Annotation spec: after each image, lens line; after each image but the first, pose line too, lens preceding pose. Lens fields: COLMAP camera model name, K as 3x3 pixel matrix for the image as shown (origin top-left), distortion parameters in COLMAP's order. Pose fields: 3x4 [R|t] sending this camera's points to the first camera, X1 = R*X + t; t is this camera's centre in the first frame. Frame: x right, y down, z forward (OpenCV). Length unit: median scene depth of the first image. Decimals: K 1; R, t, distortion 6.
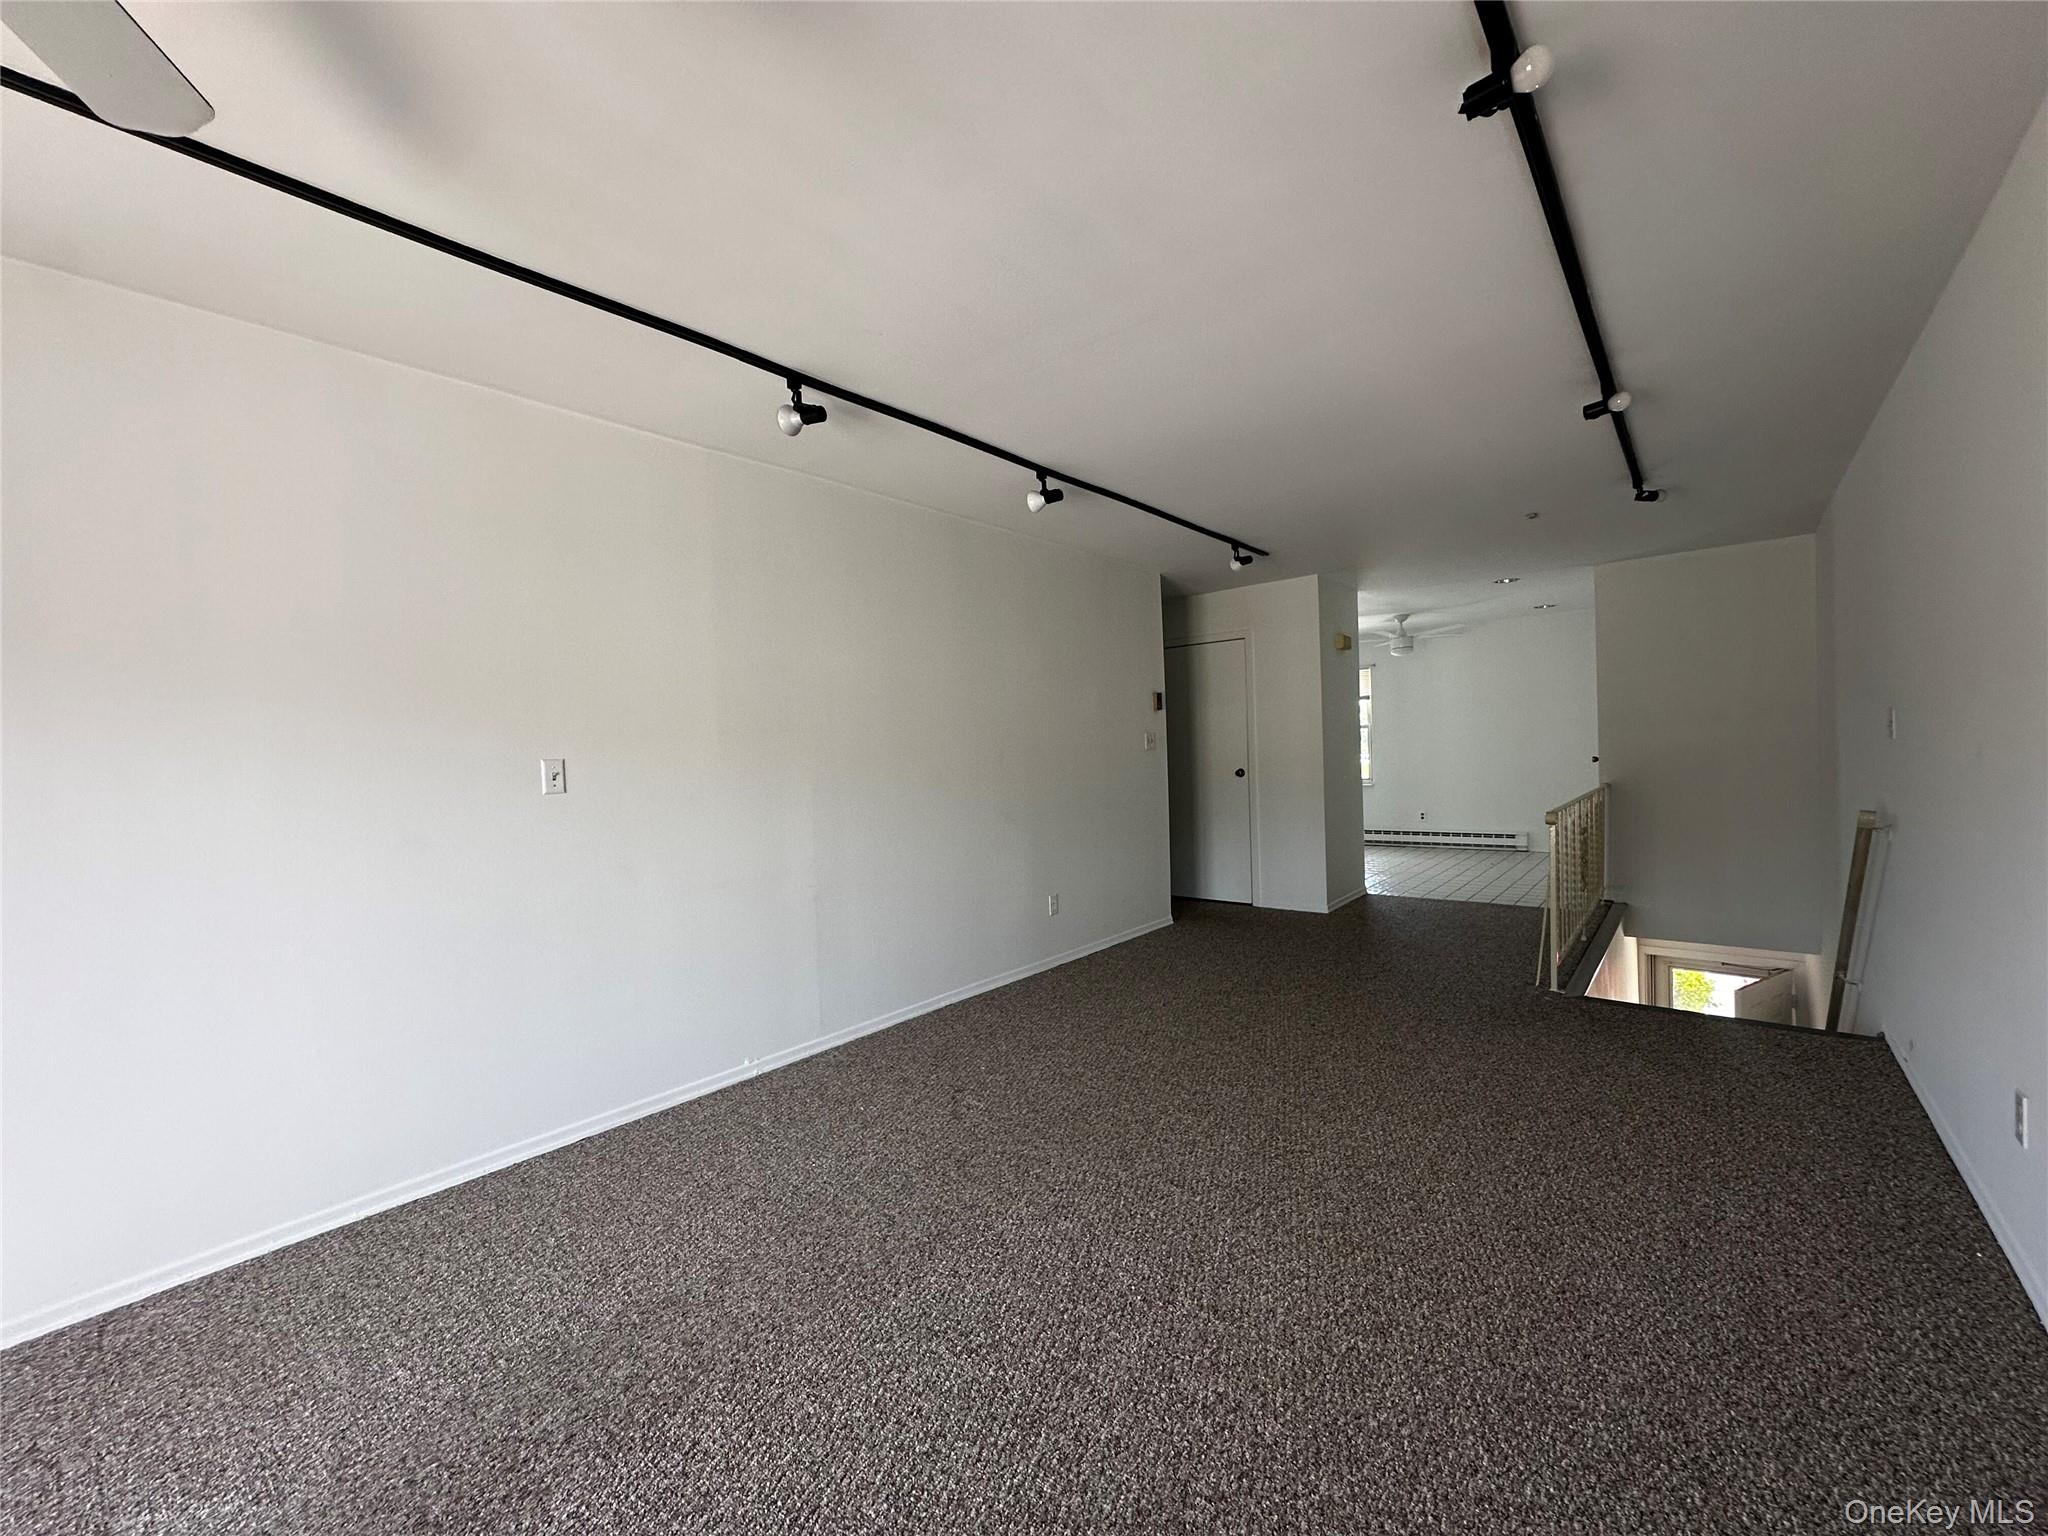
lens RADIAL K [[822.0, 0, 1017.7], [0, 822.0, 770.6], [0, 0, 1]] dist [-0.002343, 0.000234]
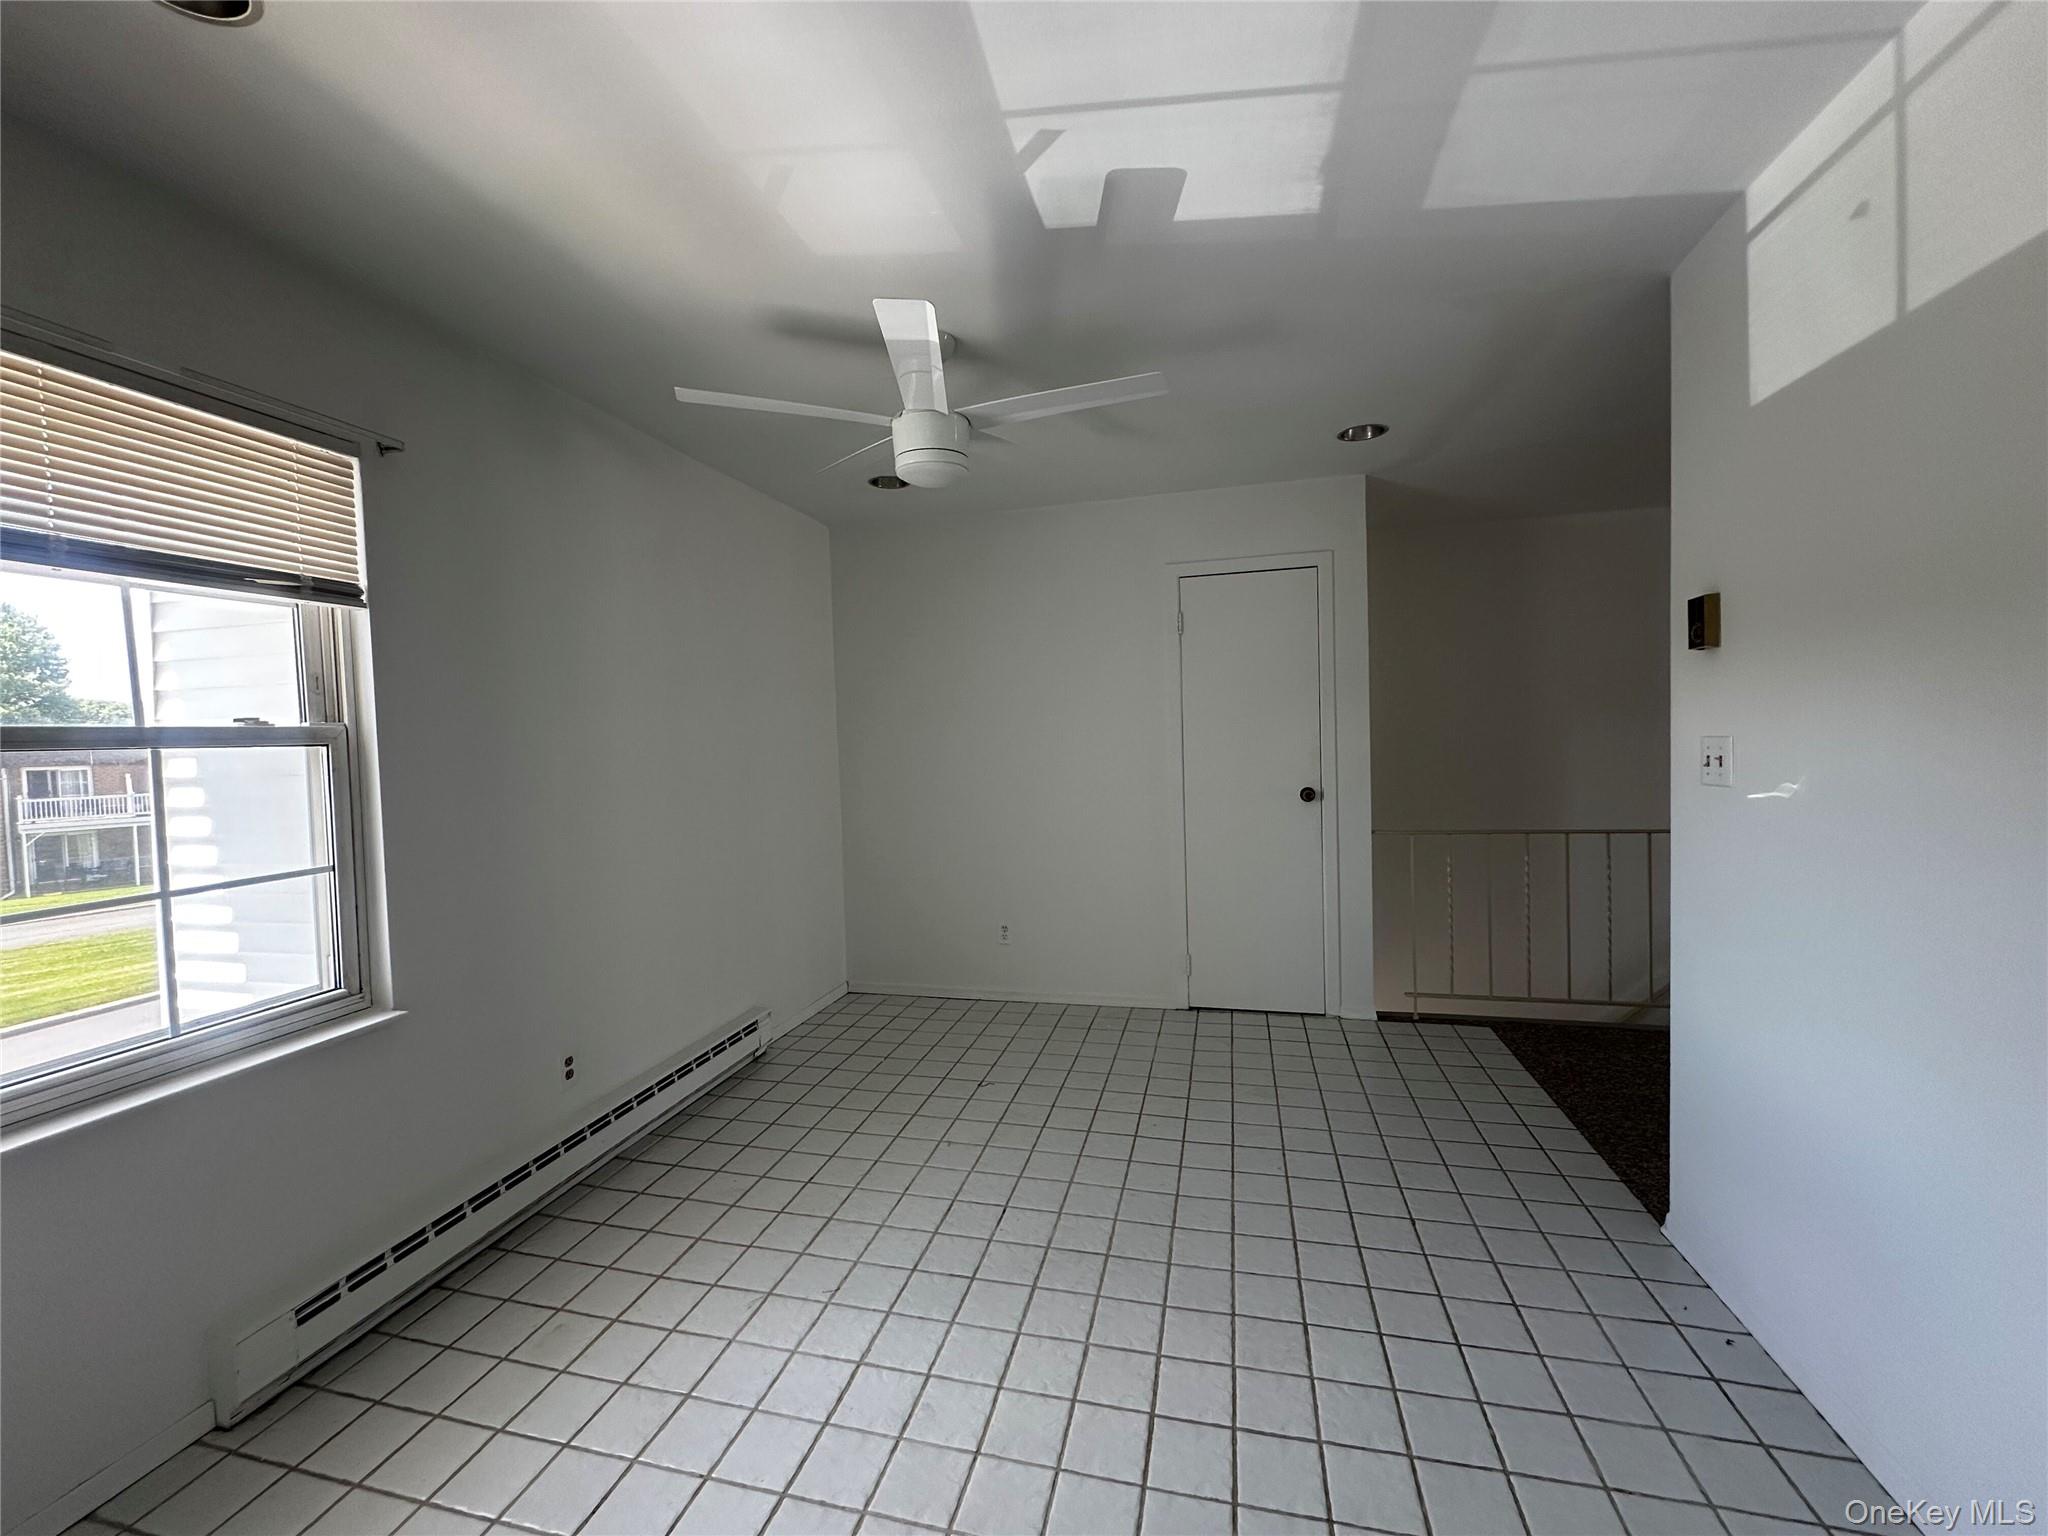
lens RADIAL K [[822.0, 0, 1017.7], [0, 822.0, 760.0], [0, 0, 1]] dist [-0.002343, 0.000234]
pose [[-0.430318, 0.017648, 0.902505, 0.274668], [0.065303, 0.997798, 0.011626, -0.061314], [-0.900312, 0.063939, -0.430523, 1.485707]]
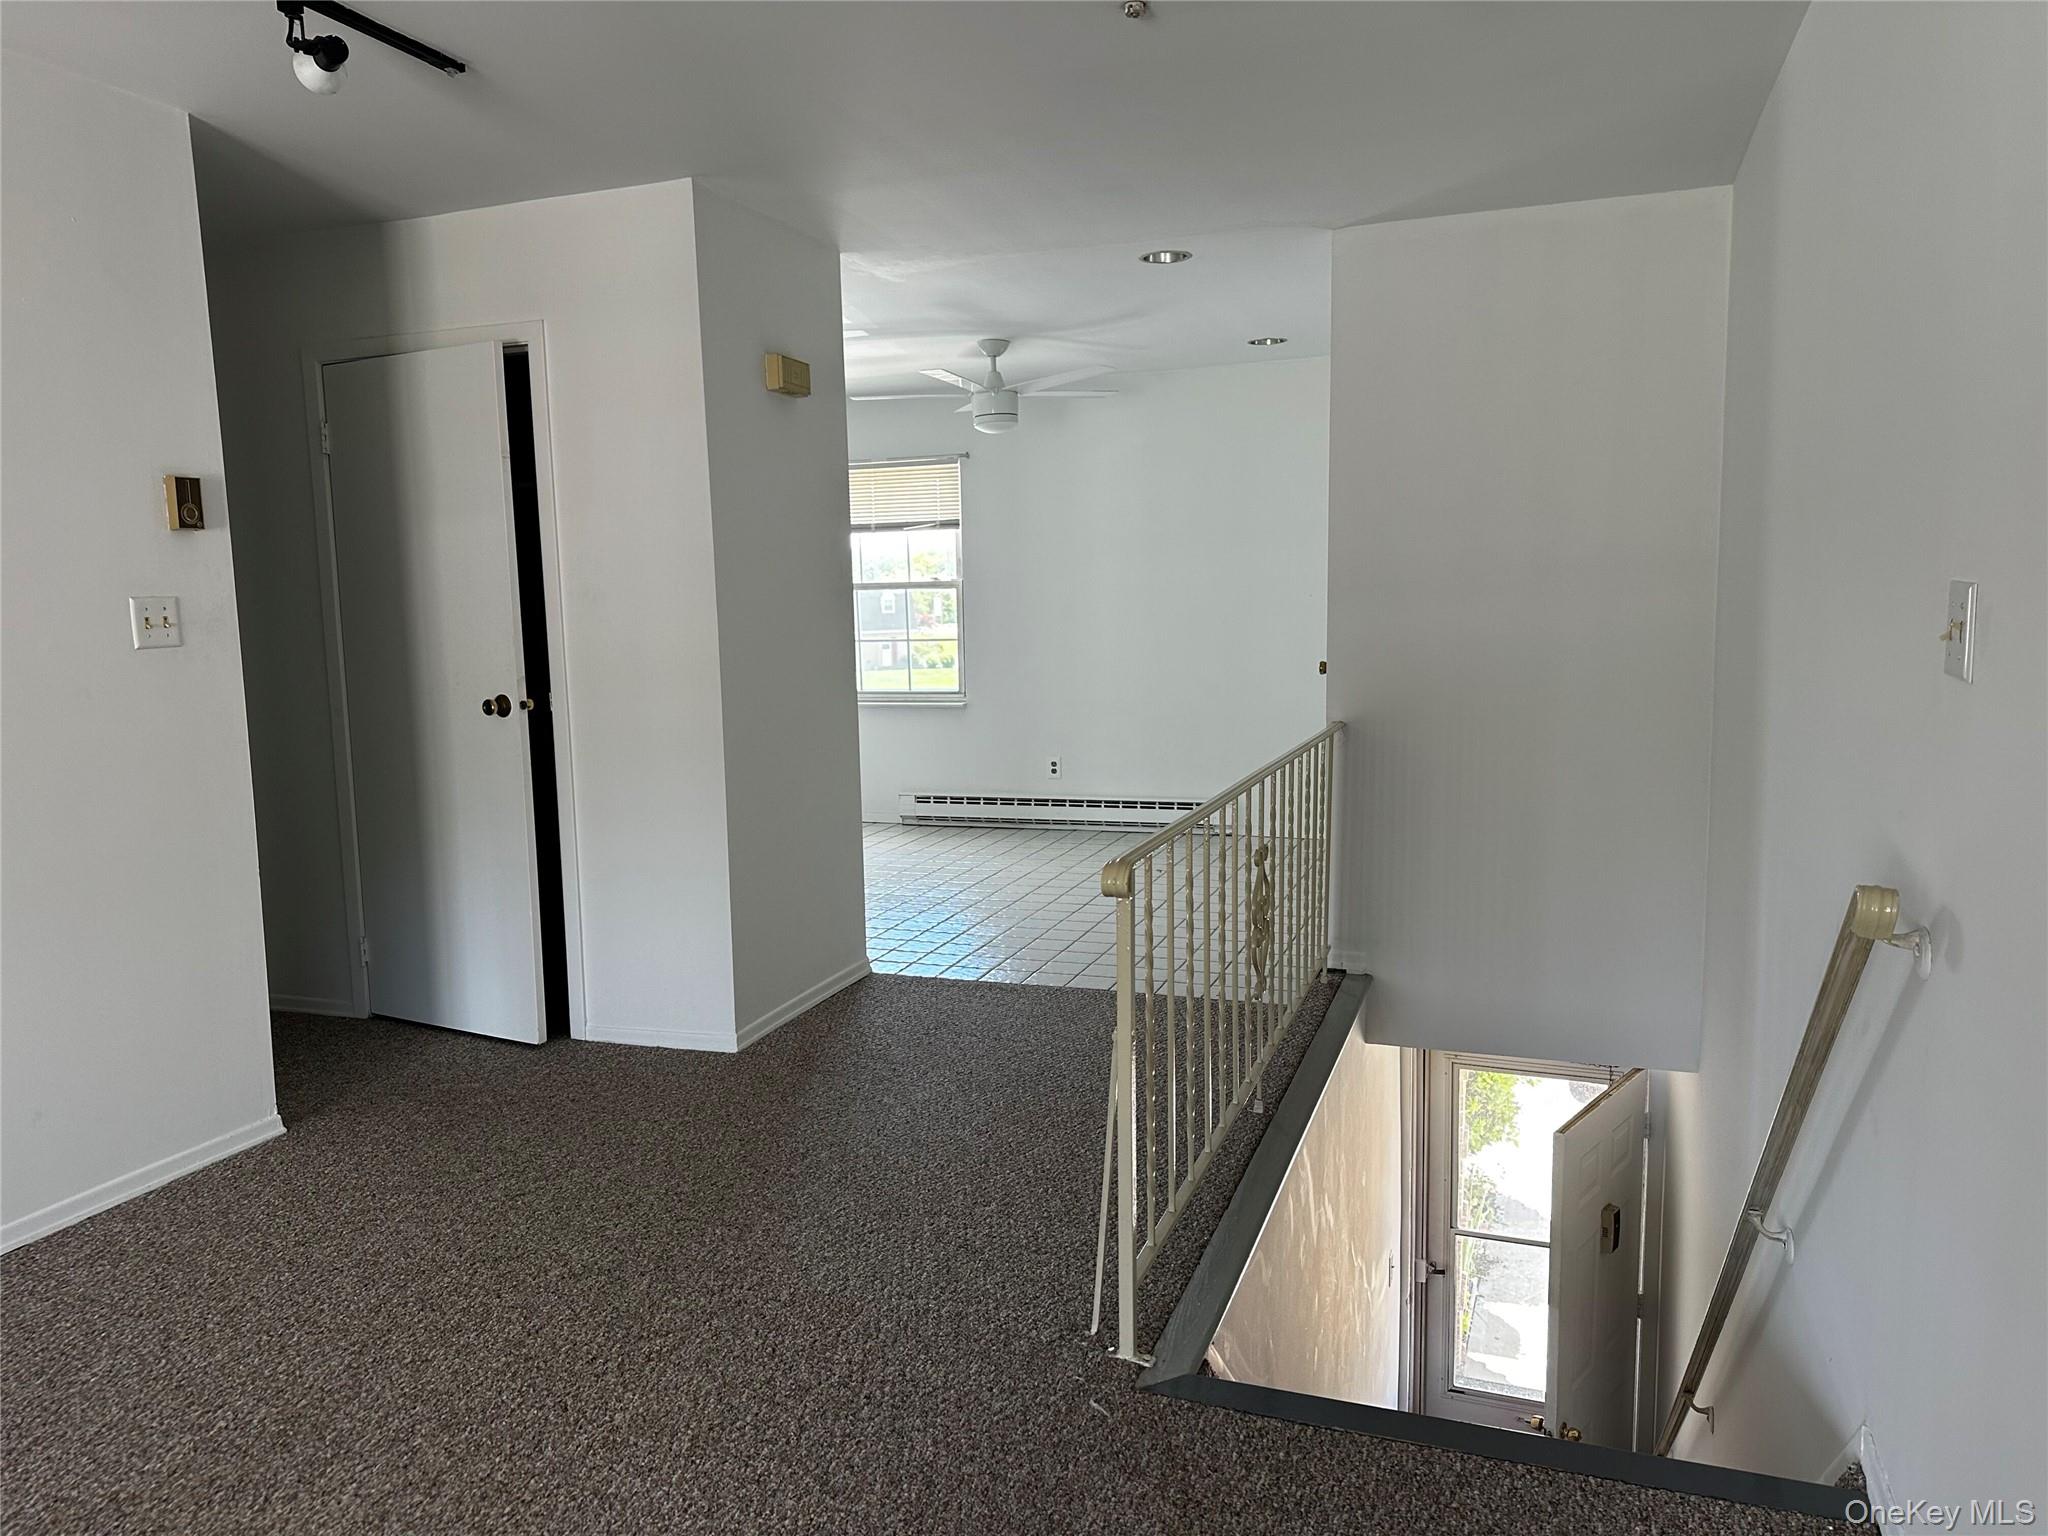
lens RADIAL K [[1425.8, 0, 1012.5], [0, 1425.8, 768.3], [0, 0, 1]] dist [0.052218, -0.035293]
pose [[0.940644, -0.025661, 0.338425, 0.269266], [-0.003245, 0.996412, 0.084570, -0.025847], [-0.339381, -0.080648, 0.937185, 0.303245]]
